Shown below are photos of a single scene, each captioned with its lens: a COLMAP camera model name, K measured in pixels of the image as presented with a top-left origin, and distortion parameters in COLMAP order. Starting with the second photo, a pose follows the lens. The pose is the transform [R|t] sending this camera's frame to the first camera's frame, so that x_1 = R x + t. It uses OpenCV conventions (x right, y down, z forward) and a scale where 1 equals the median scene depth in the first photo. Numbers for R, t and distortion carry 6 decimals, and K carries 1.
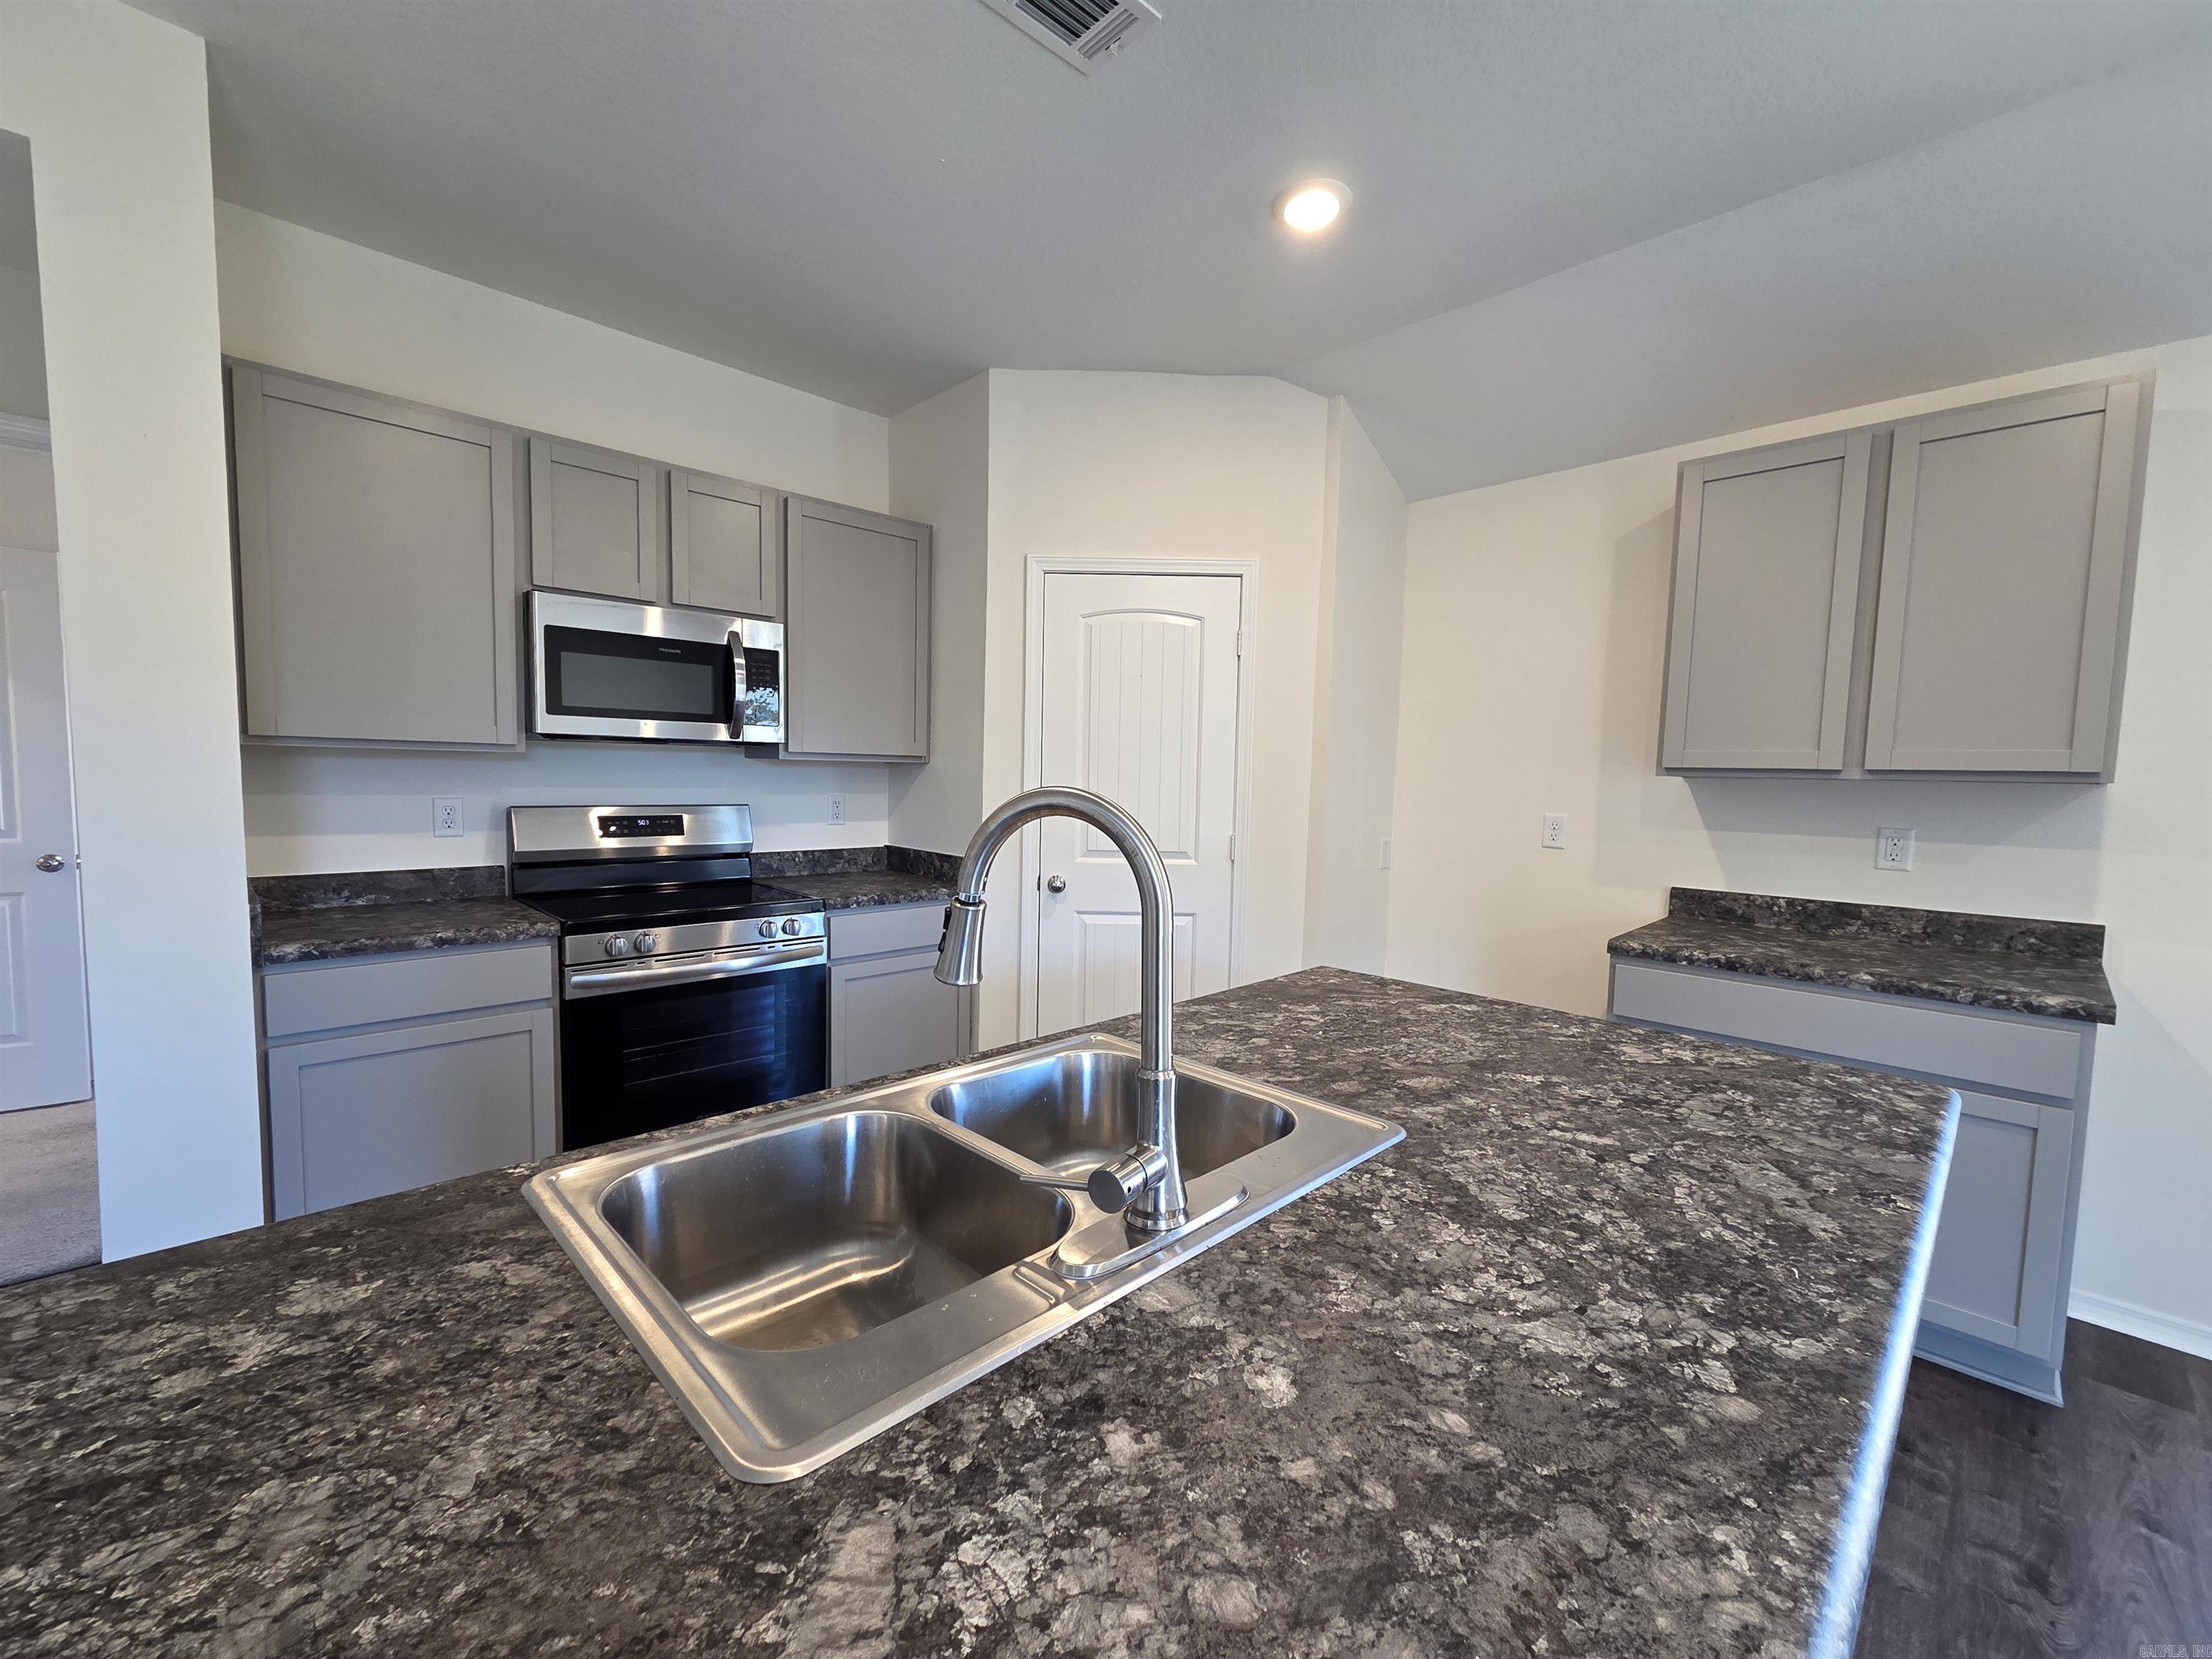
lens RADIAL K [[905.8, 0, 1086.1], [0, 905.8, 840.4], [0, 0, 1]] dist [0.005860, -0.003008]
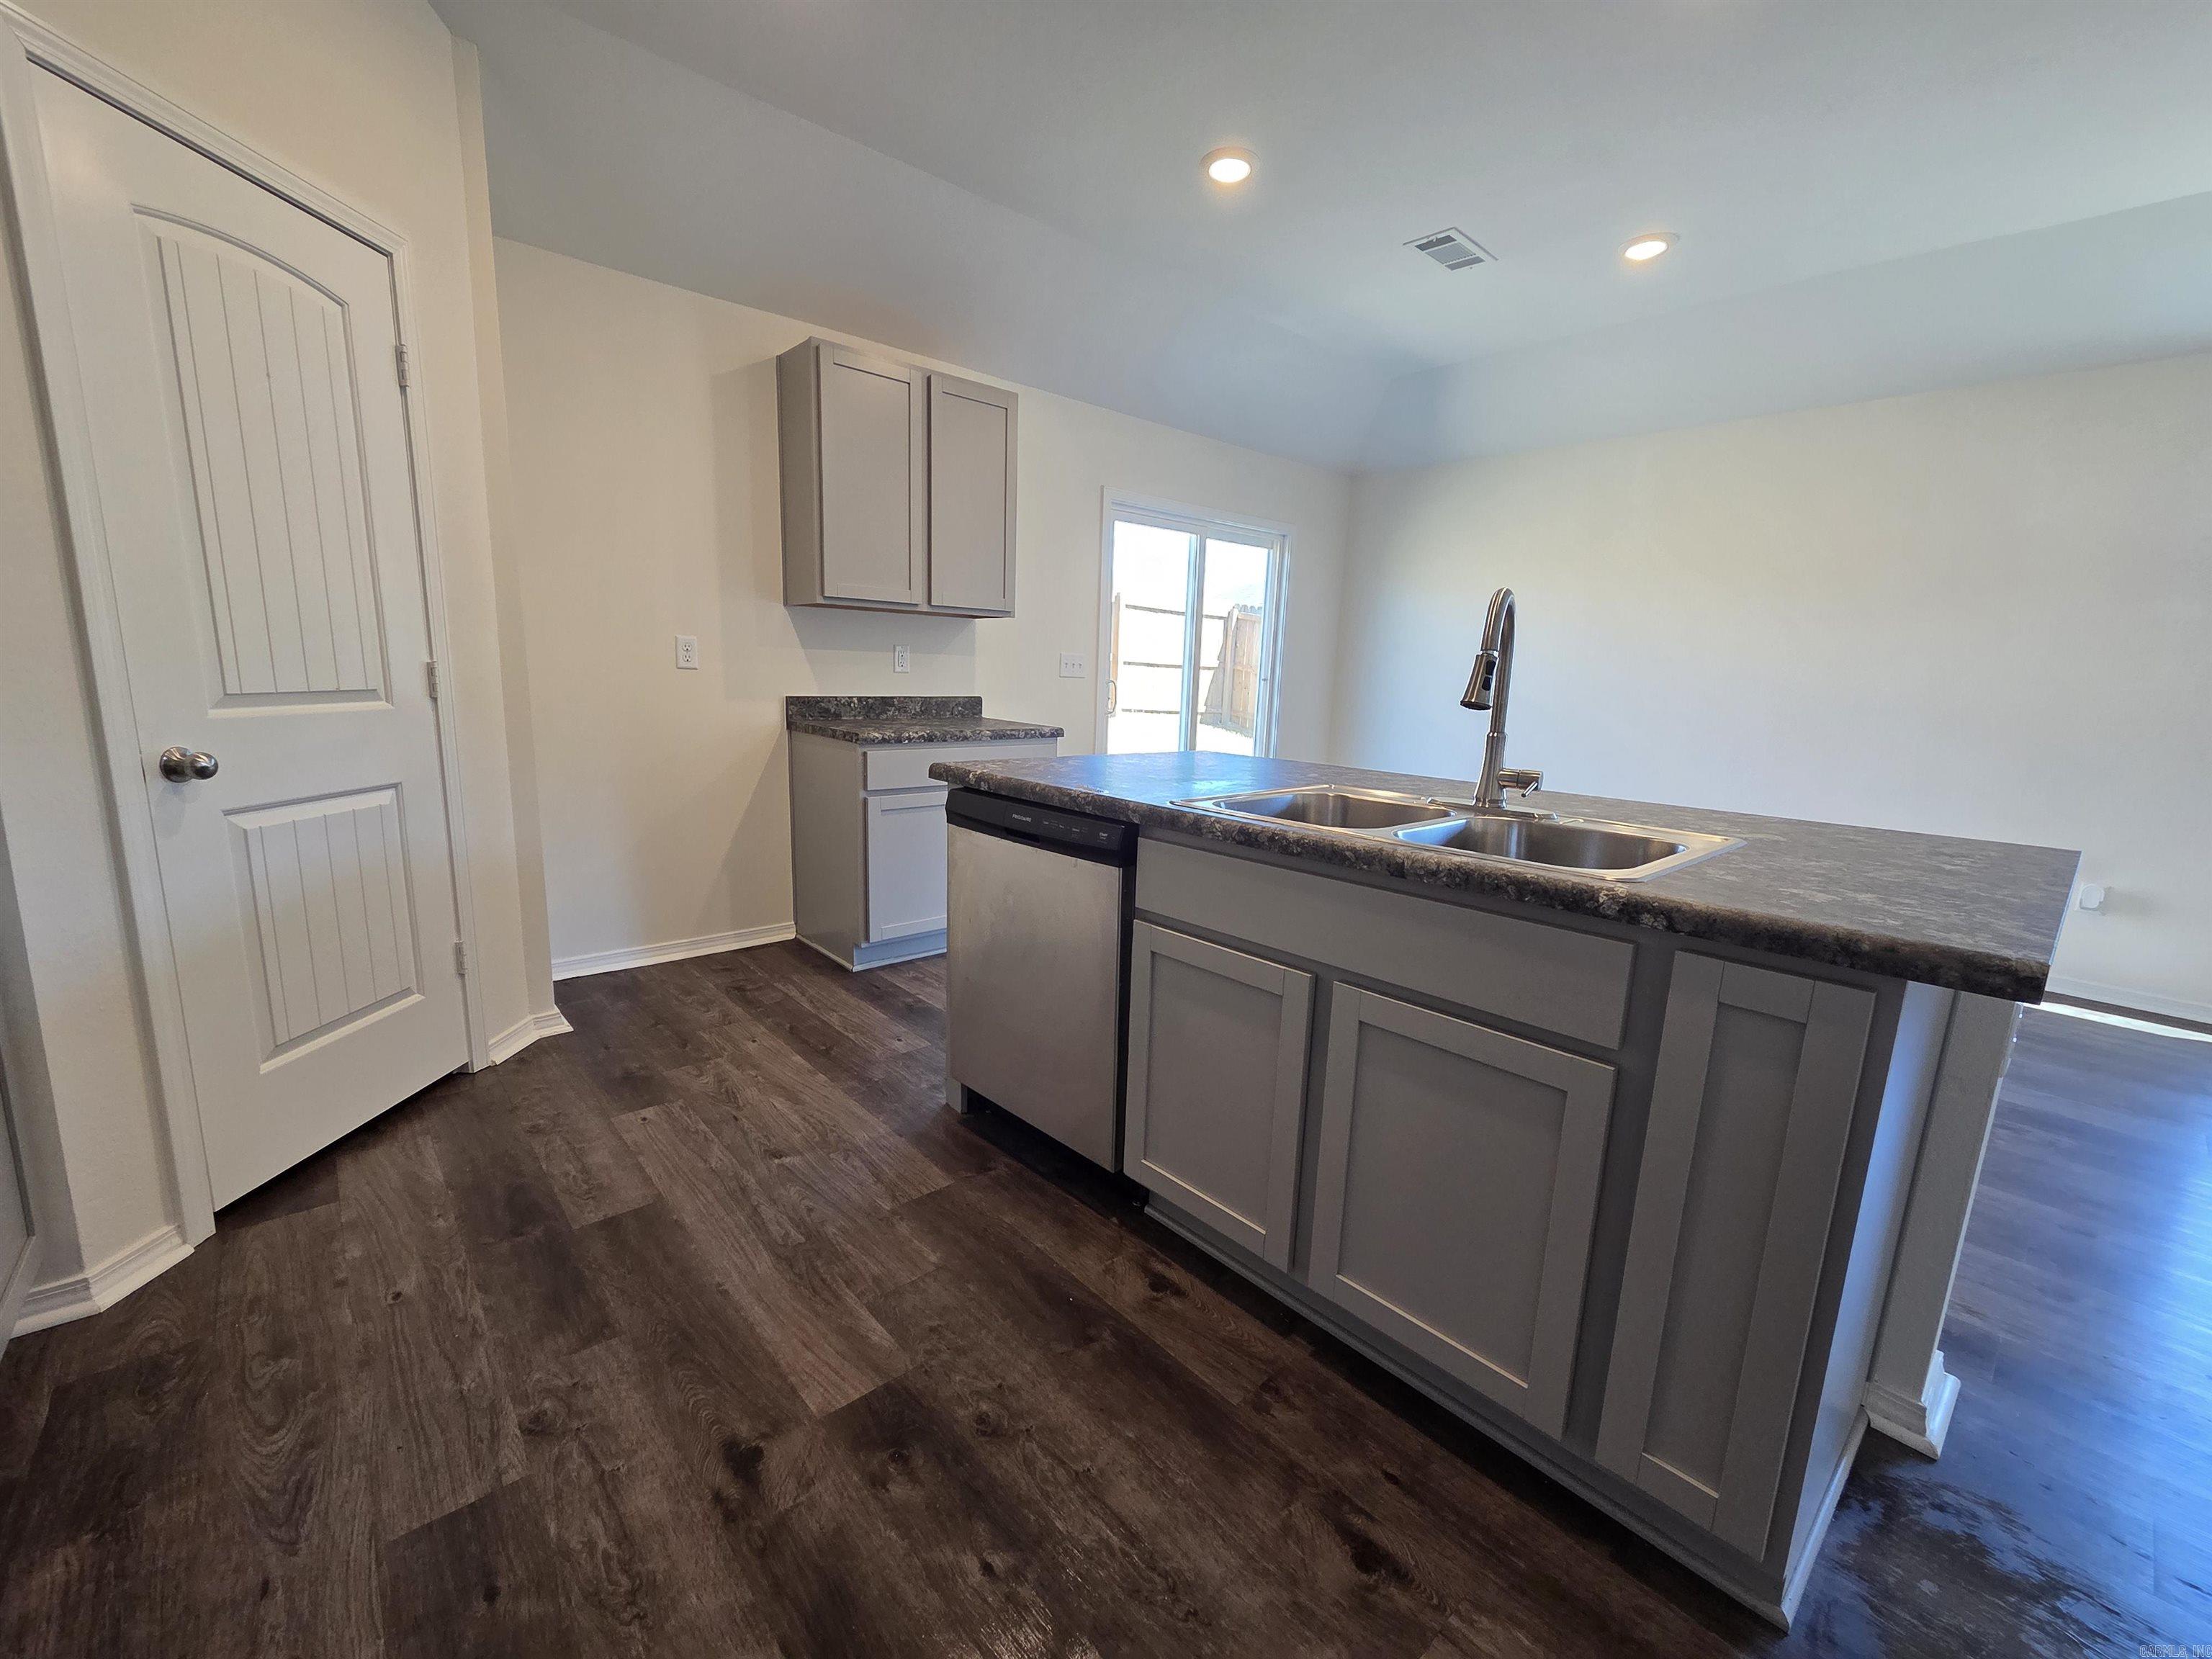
lens RADIAL K [[909.6, 0, 1086.7], [0, 909.6, 841.7], [0, 0, 1]] dist [0.001213, 0.003200]
pose [[0.049127, -0.208198, 0.976852, -0.625573], [0.041307, 0.977620, 0.206284, 0.007010], [-0.997938, 0.030217, 0.056627, 0.558631]]
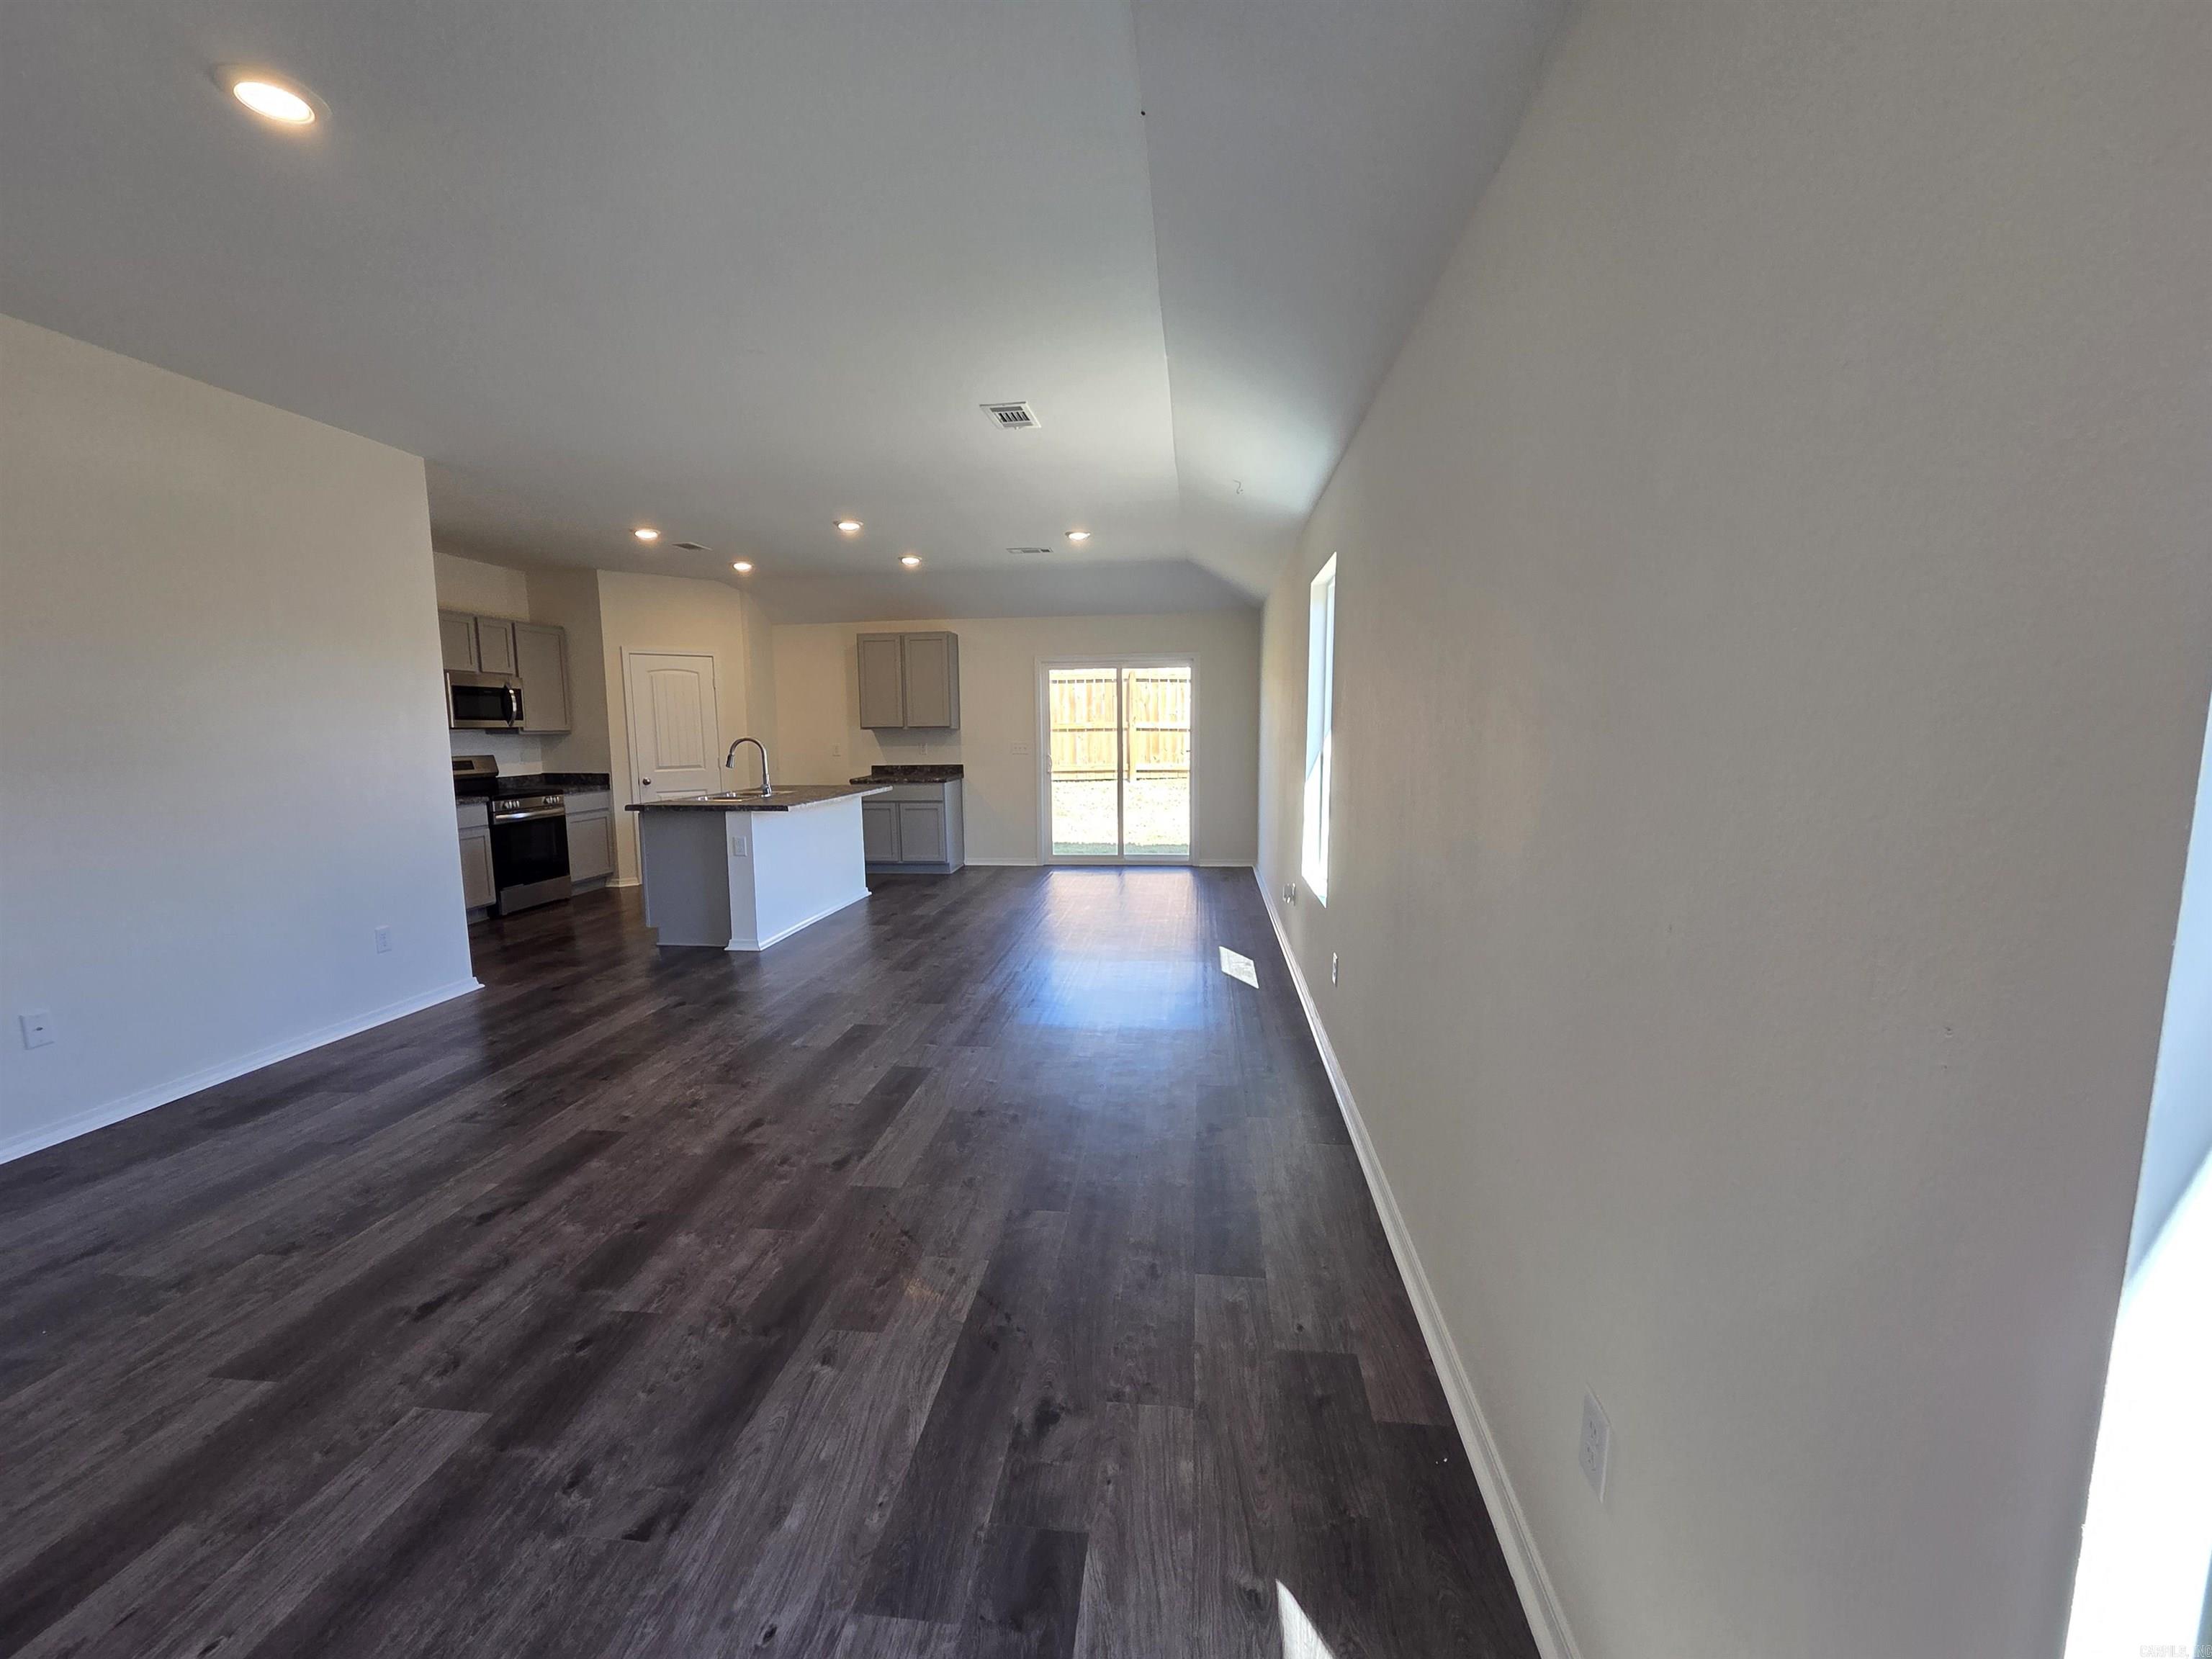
lens RADIAL K [[909.6, 0, 1086.7], [0, 909.6, 841.7], [0, 0, 1]] dist [0.001213, 0.003200]
pose [[0.773217, -0.110422, 0.624454, -0.800644], [0.075790, 0.993756, 0.081880, 0.118622], [-0.629596, -0.015984, 0.776758, -1.989985]]
